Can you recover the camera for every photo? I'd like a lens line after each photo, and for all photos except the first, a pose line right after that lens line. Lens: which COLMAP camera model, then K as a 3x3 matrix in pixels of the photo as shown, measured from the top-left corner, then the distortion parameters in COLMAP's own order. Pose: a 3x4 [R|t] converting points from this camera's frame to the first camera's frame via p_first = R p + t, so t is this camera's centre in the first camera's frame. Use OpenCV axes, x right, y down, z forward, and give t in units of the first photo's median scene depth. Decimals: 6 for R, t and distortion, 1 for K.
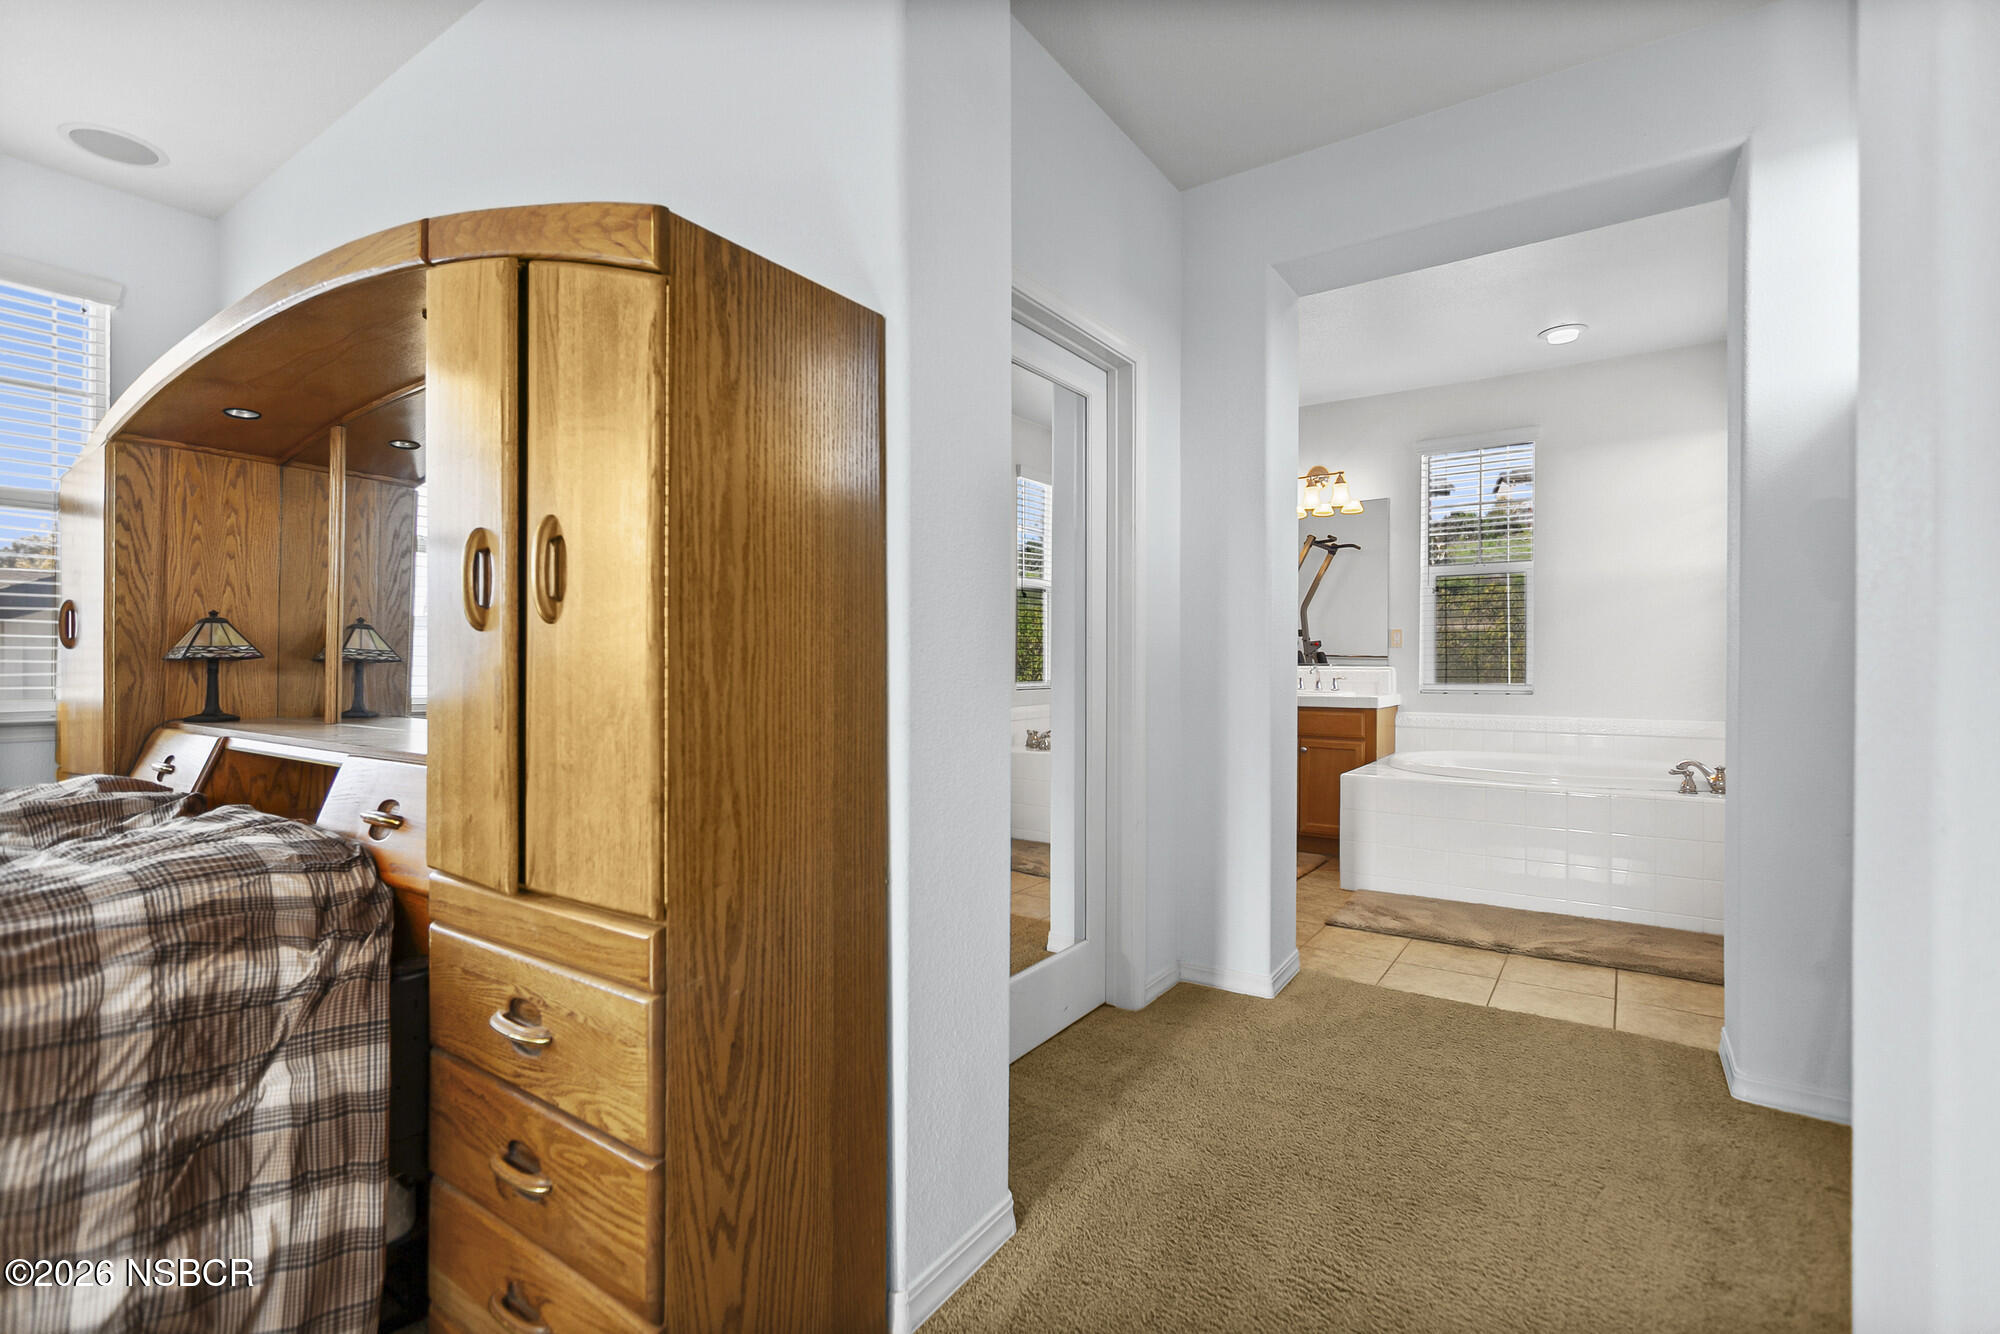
lens RADIAL K [[926.7, 0, 999.2], [0, 926.7, 663.8], [0, 0, 1]] dist [0.005749, -0.000566]
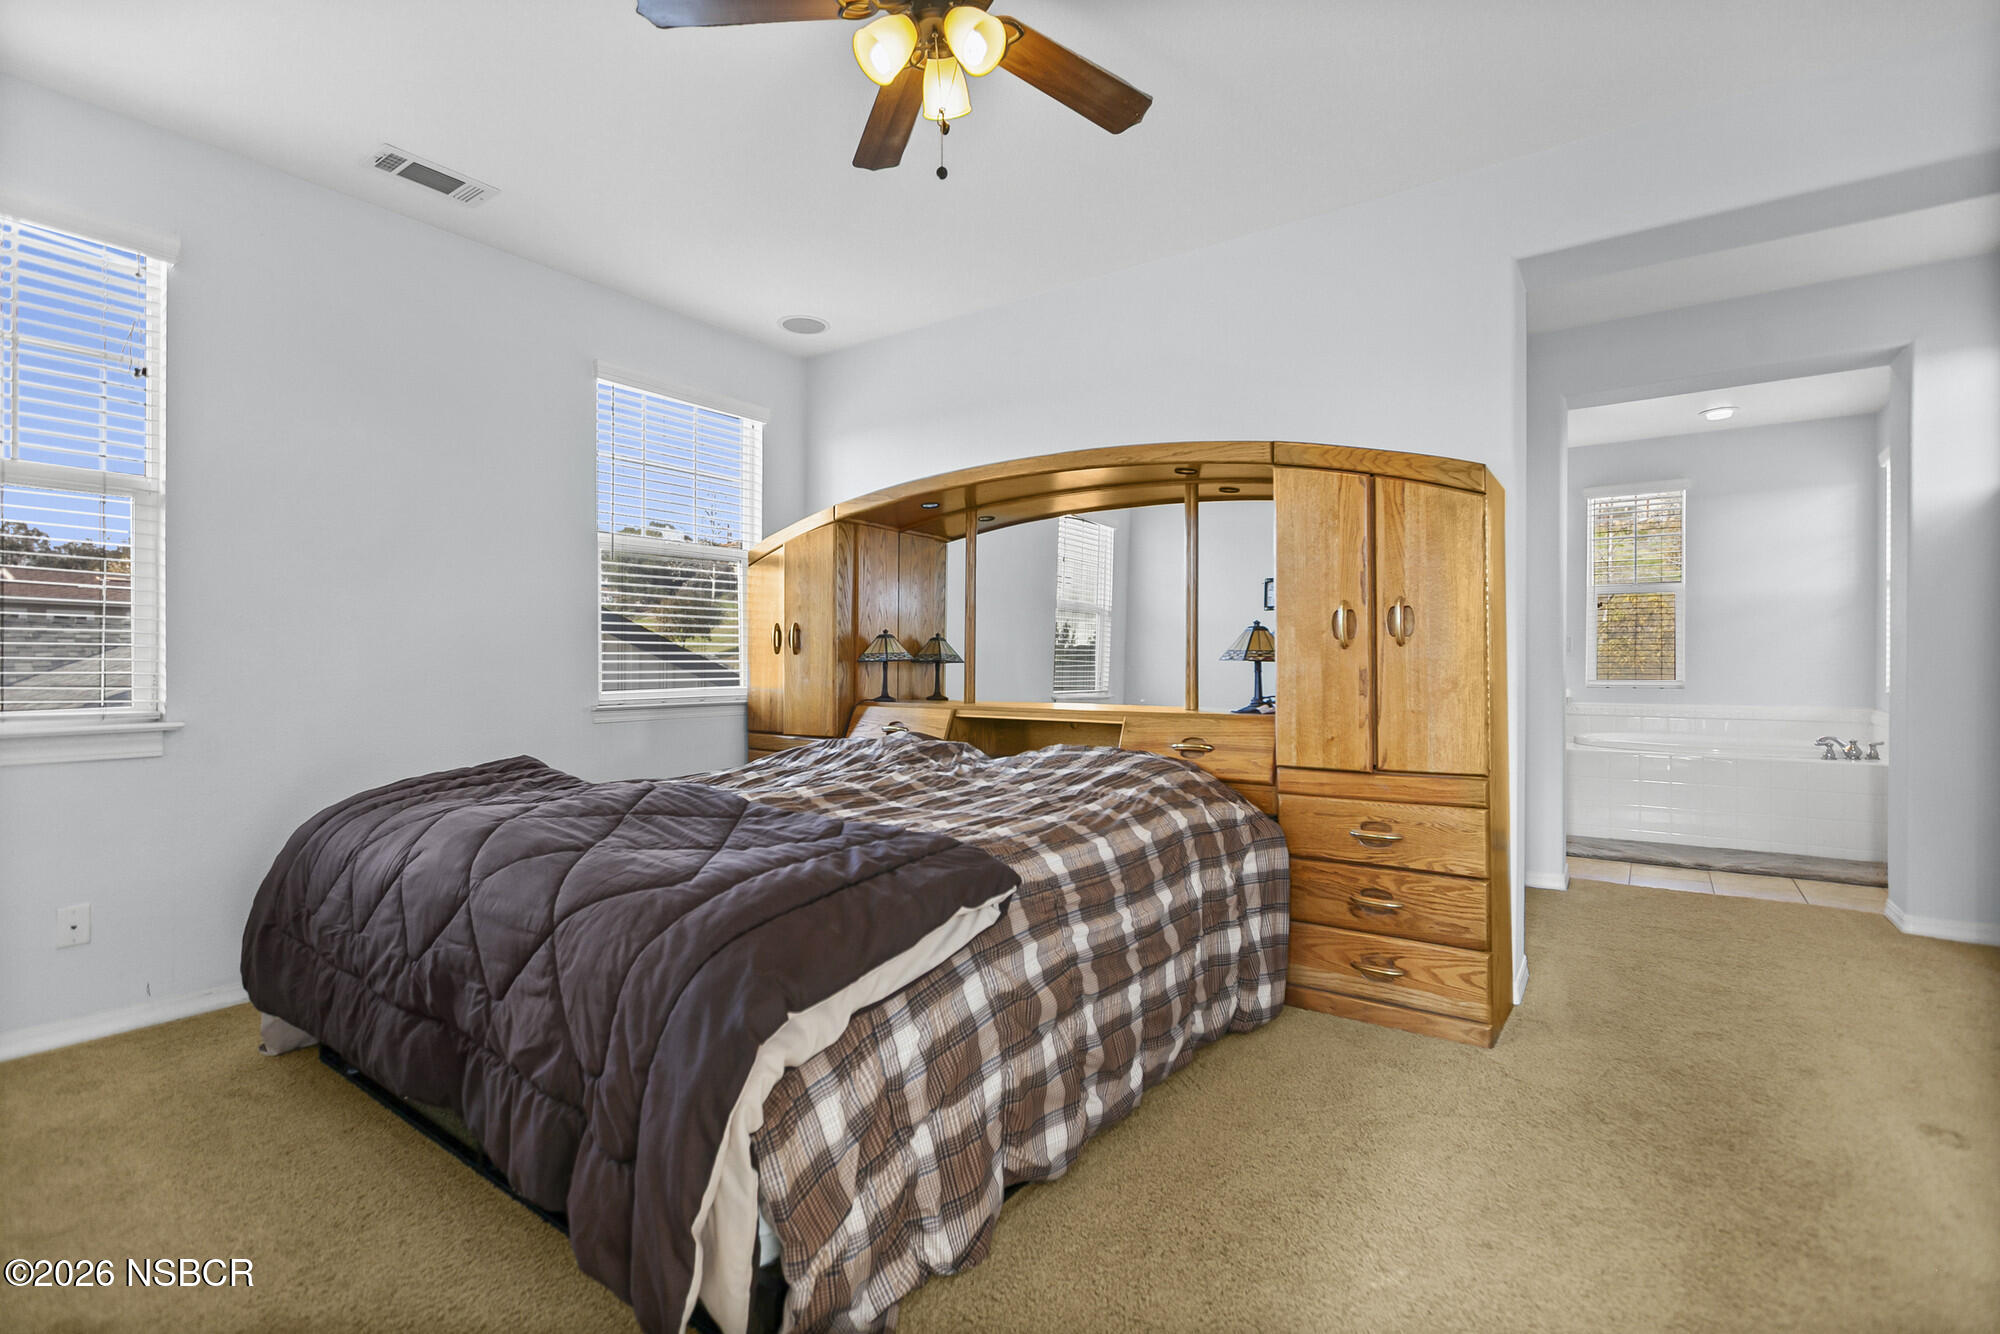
lens RADIAL K [[926.7, 0, 996.3], [0, 926.7, 661.8], [0, 0, 1]] dist [0.005749, -0.000566]
pose [[0.999798, -0.000659, -0.020088, -0.497718], [0.000611, 0.999997, -0.002367, -0.000929], [0.020090, 0.002354, 0.999795, -0.427768]]
